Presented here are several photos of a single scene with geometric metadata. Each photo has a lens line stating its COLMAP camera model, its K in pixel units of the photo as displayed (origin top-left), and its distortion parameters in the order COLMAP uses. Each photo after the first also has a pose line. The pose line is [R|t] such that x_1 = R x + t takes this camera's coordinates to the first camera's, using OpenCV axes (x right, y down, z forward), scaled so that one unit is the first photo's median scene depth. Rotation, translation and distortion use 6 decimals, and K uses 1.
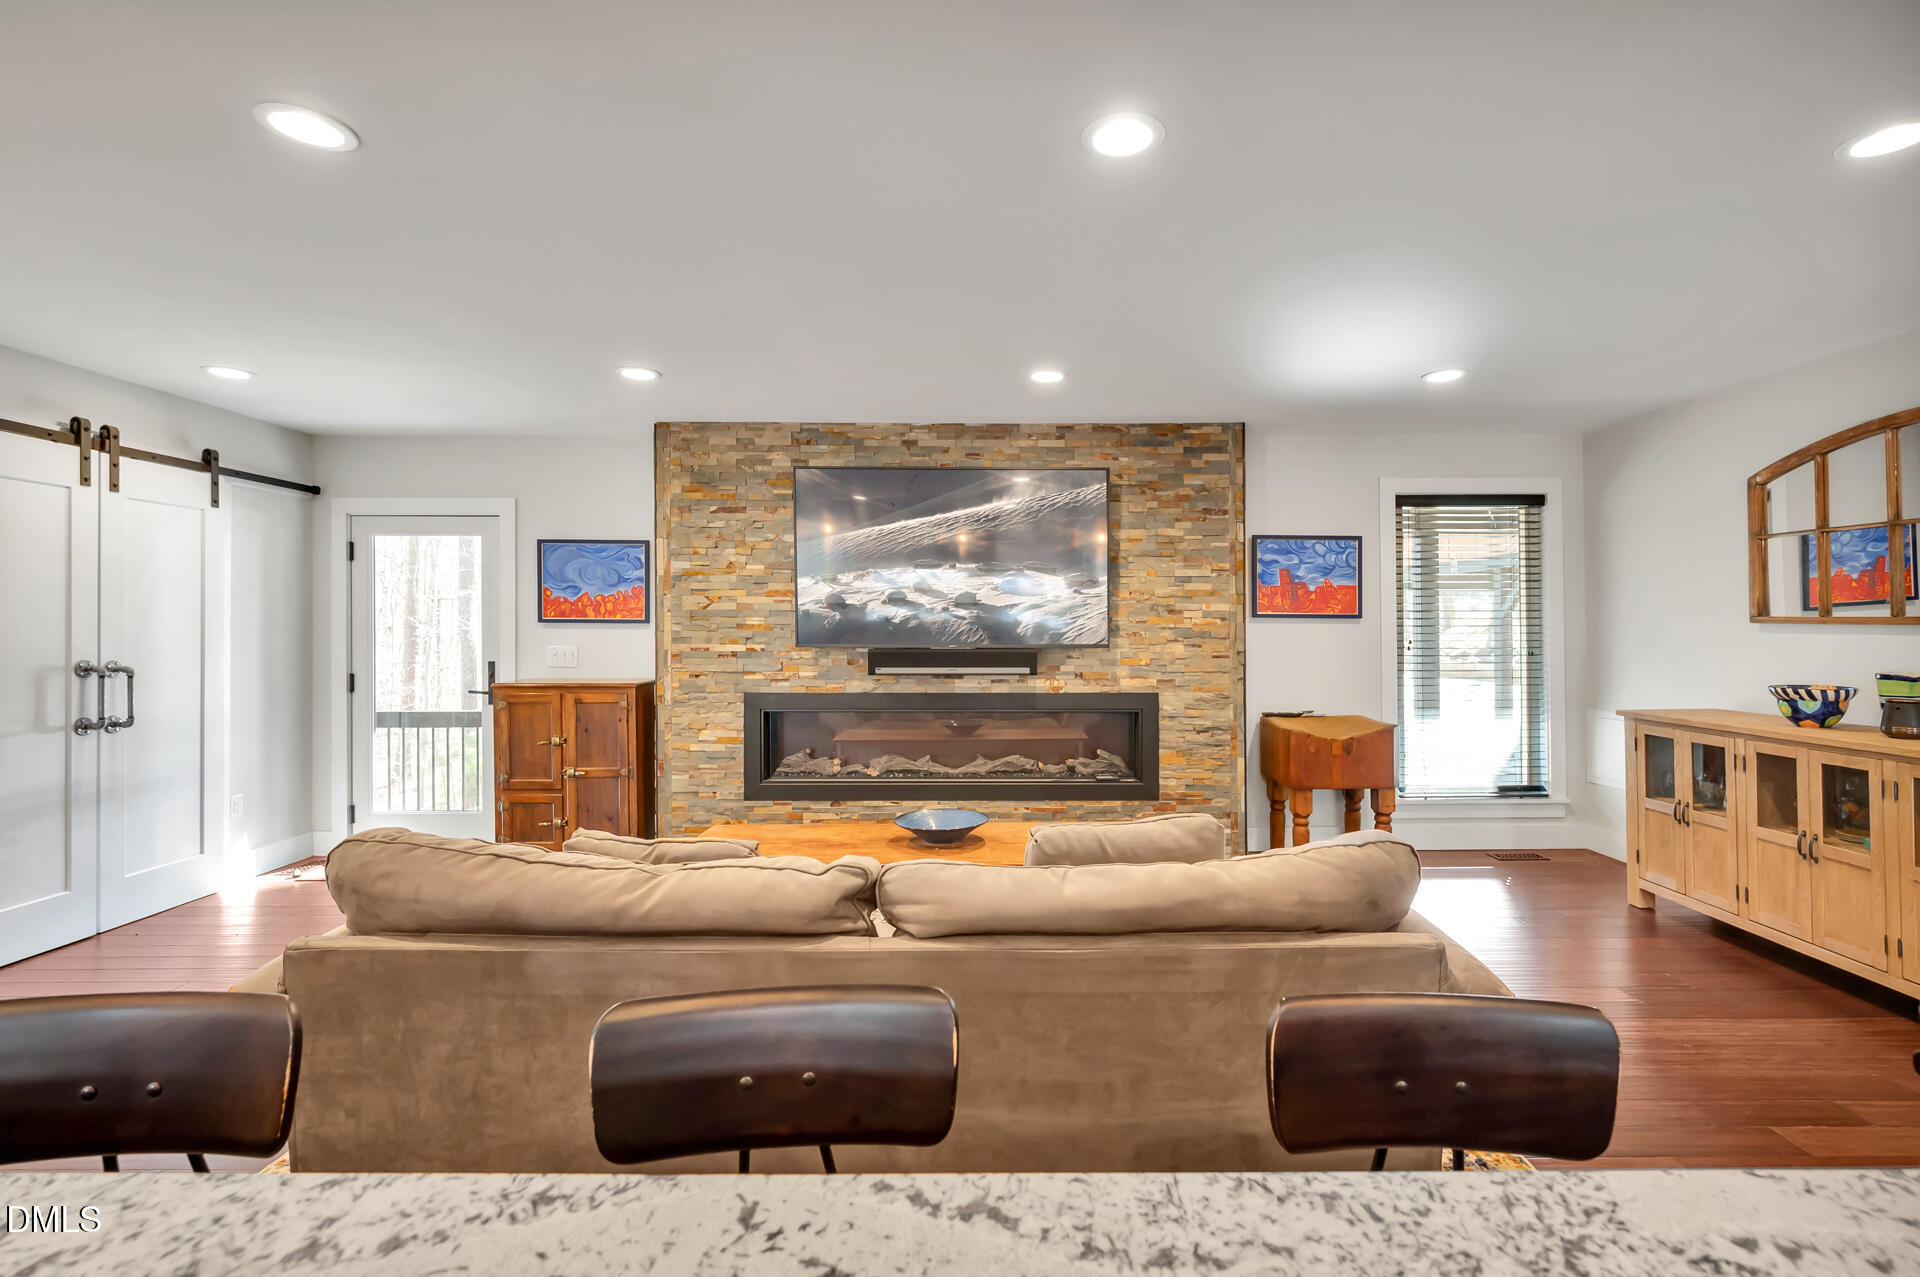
lens RADIAL K [[870.7, 0, 994.1], [0, 870.7, 607.2], [0, 0, 1]] dist [-0.000847, -0.000117]
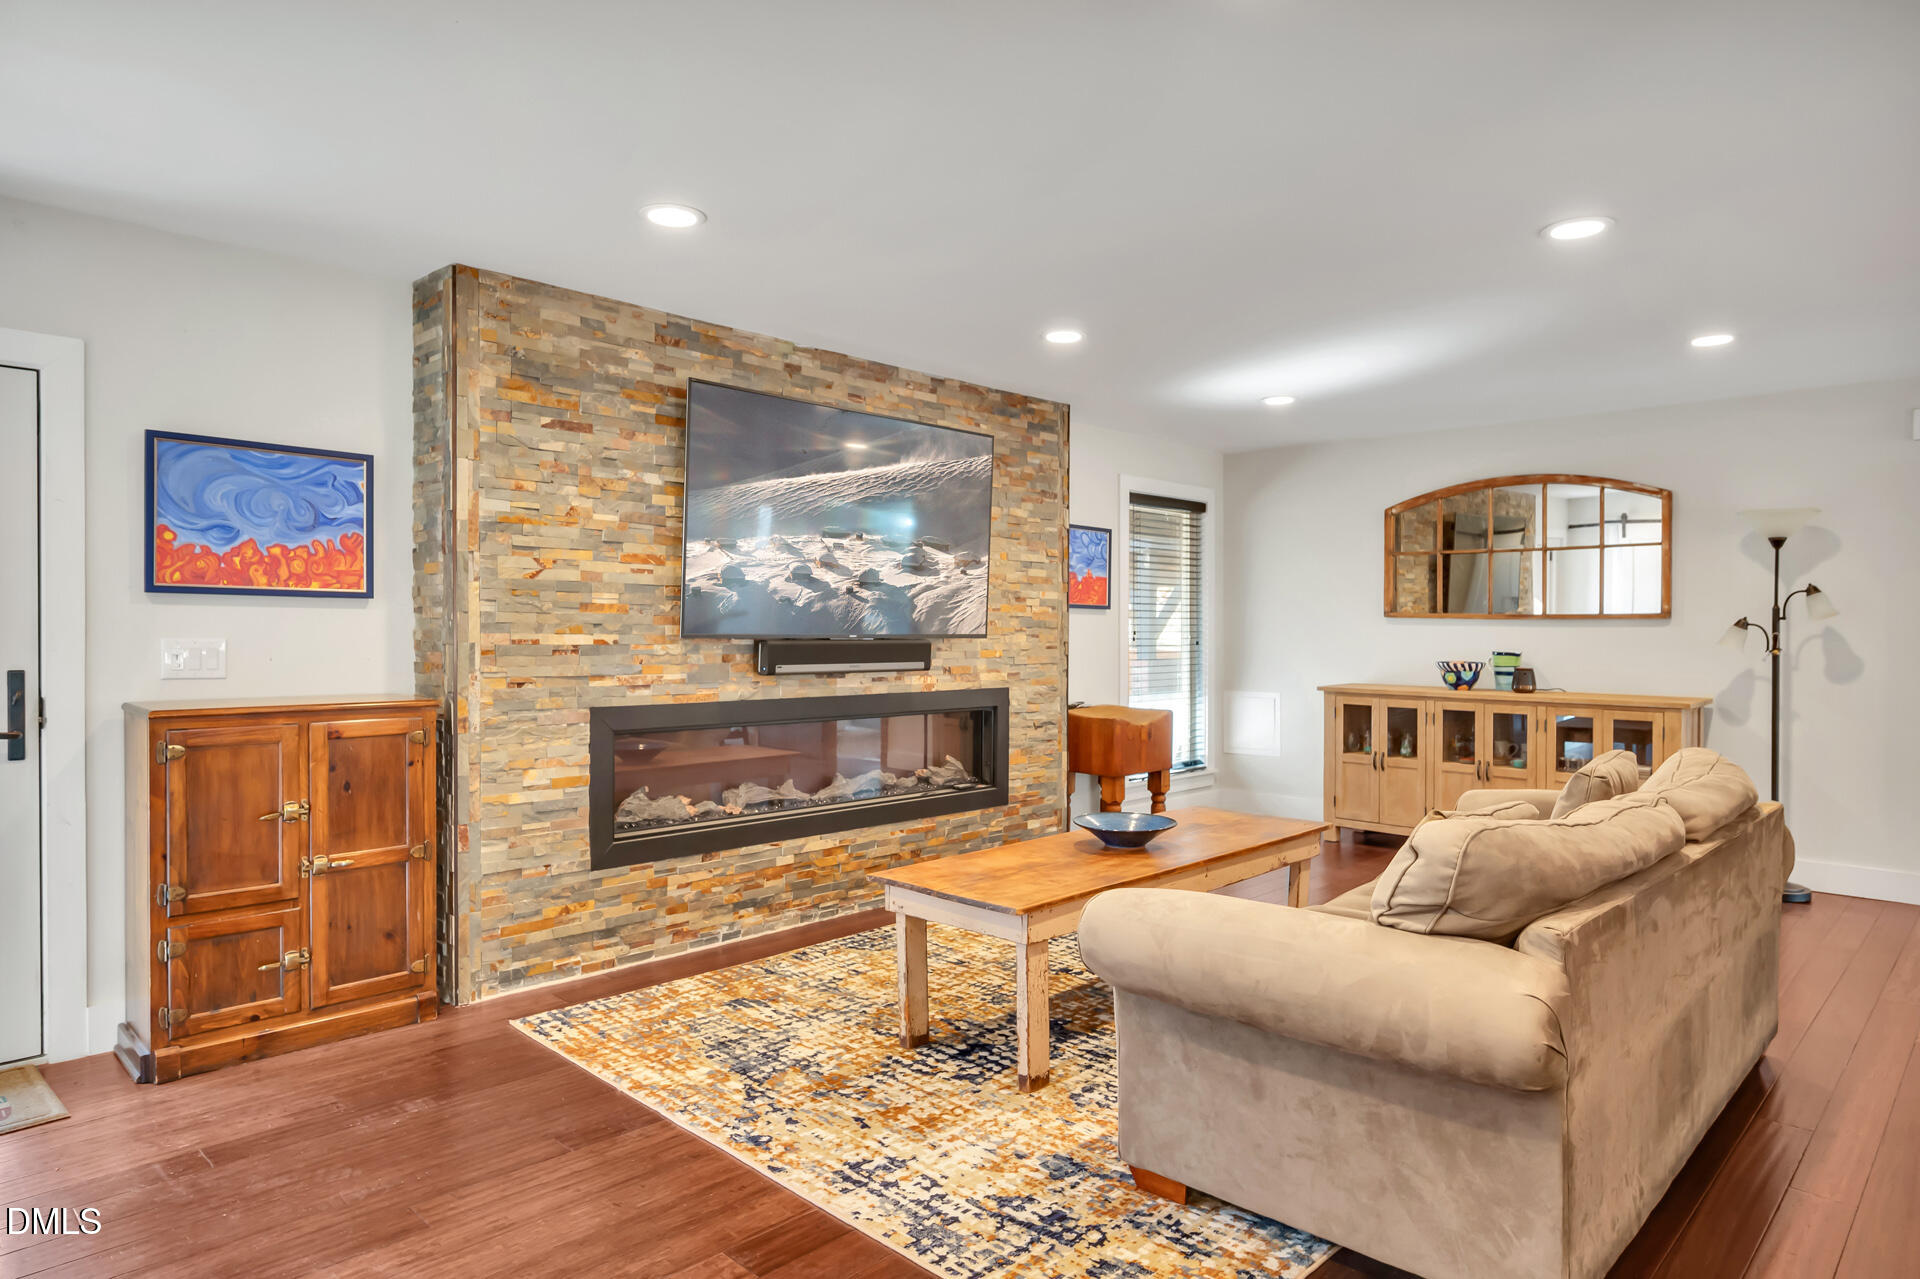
lens RADIAL K [[1141.8, 0, 959.2], [0, 1141.8, 613.1], [0, 0, 1]] dist [-0.004020, 0.000659]
pose [[0.700393, 0.013603, 0.713628, -0.704788], [-0.023772, 0.999708, 0.004276, 0.016519], [-0.713362, -0.019959, 0.700512, 0.198862]]
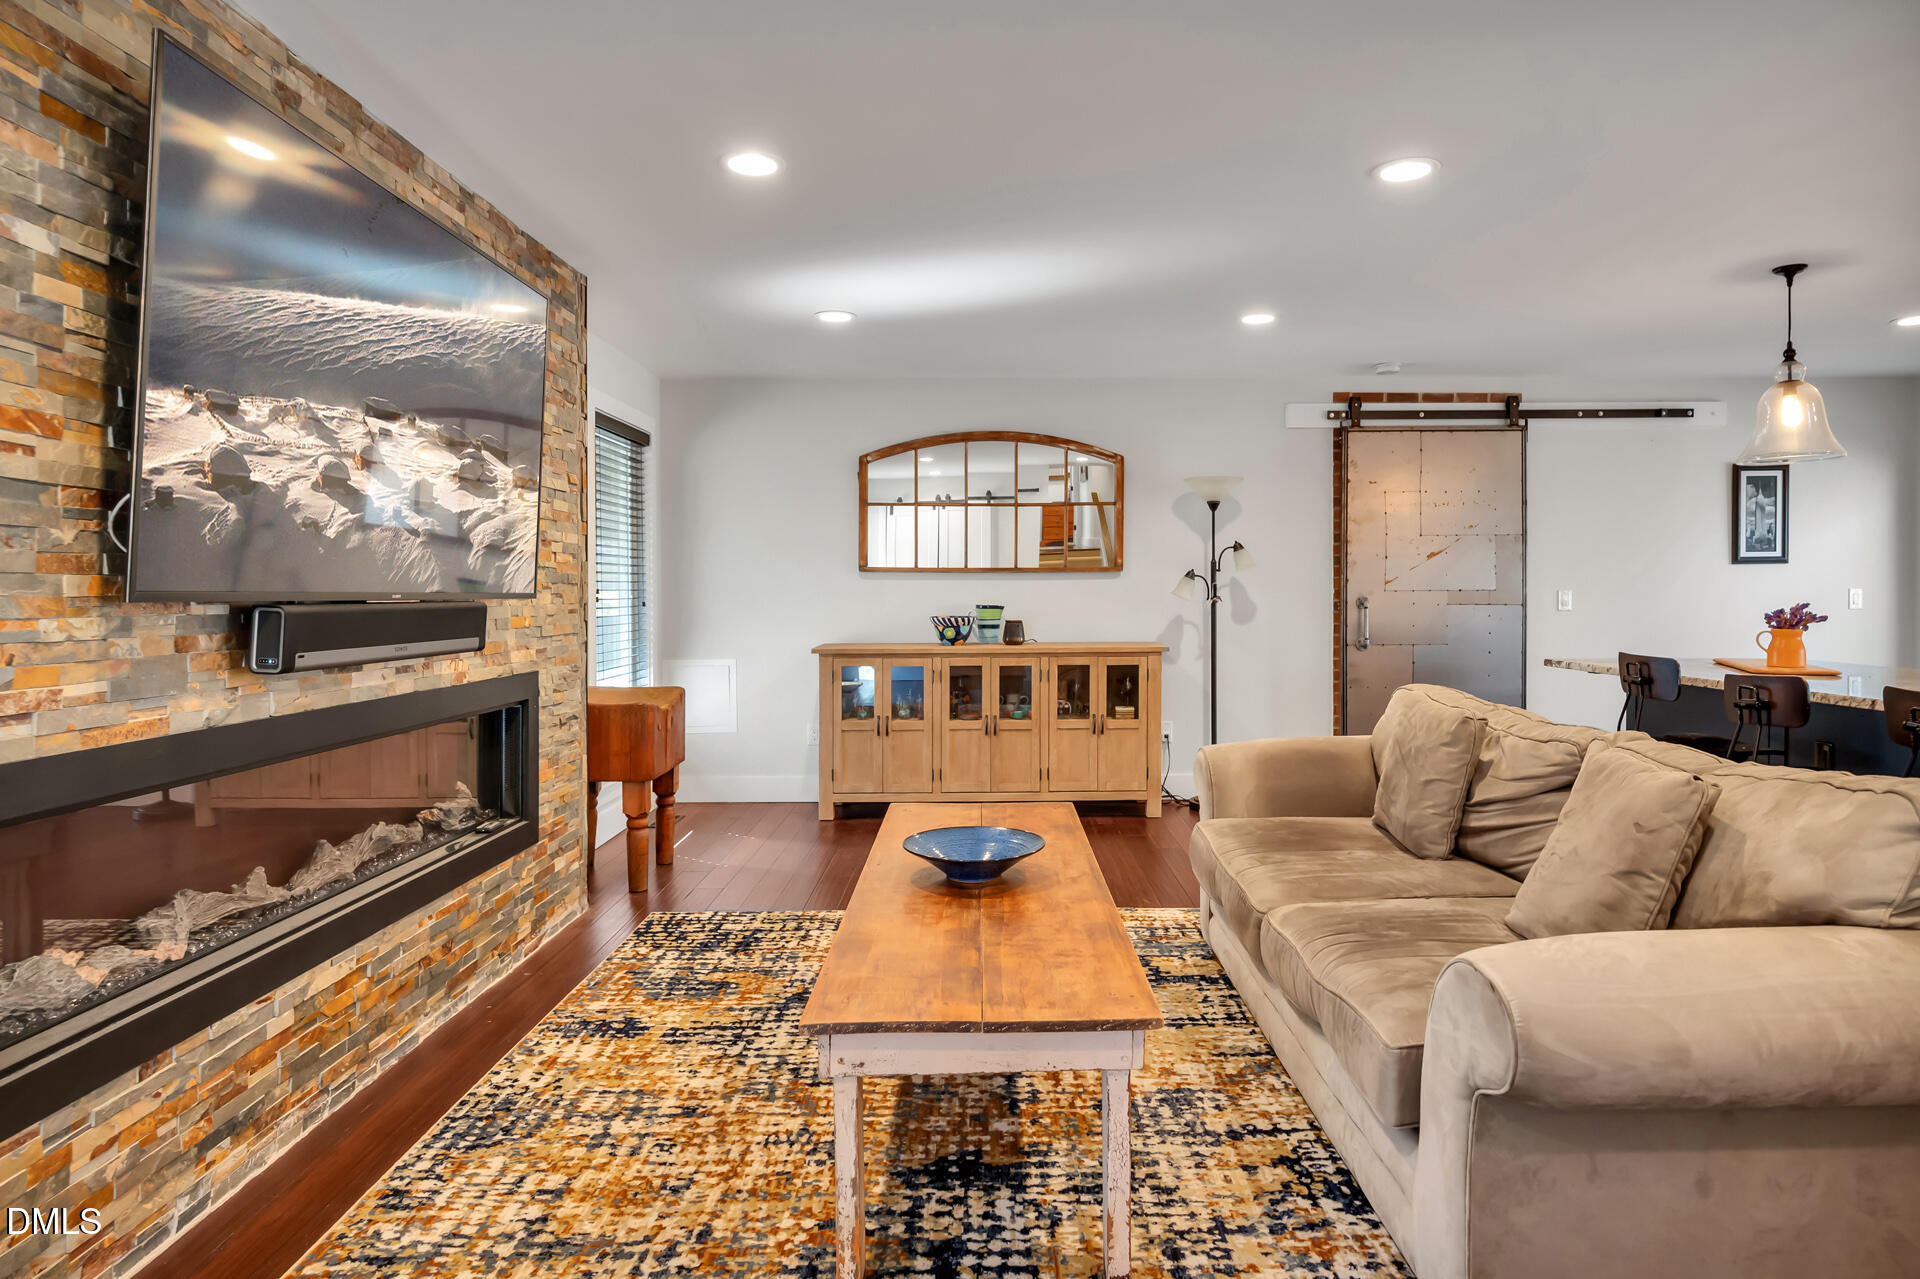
lens RADIAL K [[1112.6, 0, 1010.0], [0, 1112.6, 573.9], [0, 0, 1]] dist [-0.002841, 0.000249]
pose [[-0.011496, 0.015458, 0.999814, -0.615152], [-0.016765, 0.999737, -0.015649, 0.035810], [-0.999793, -0.016942, -0.011233, 0.671402]]
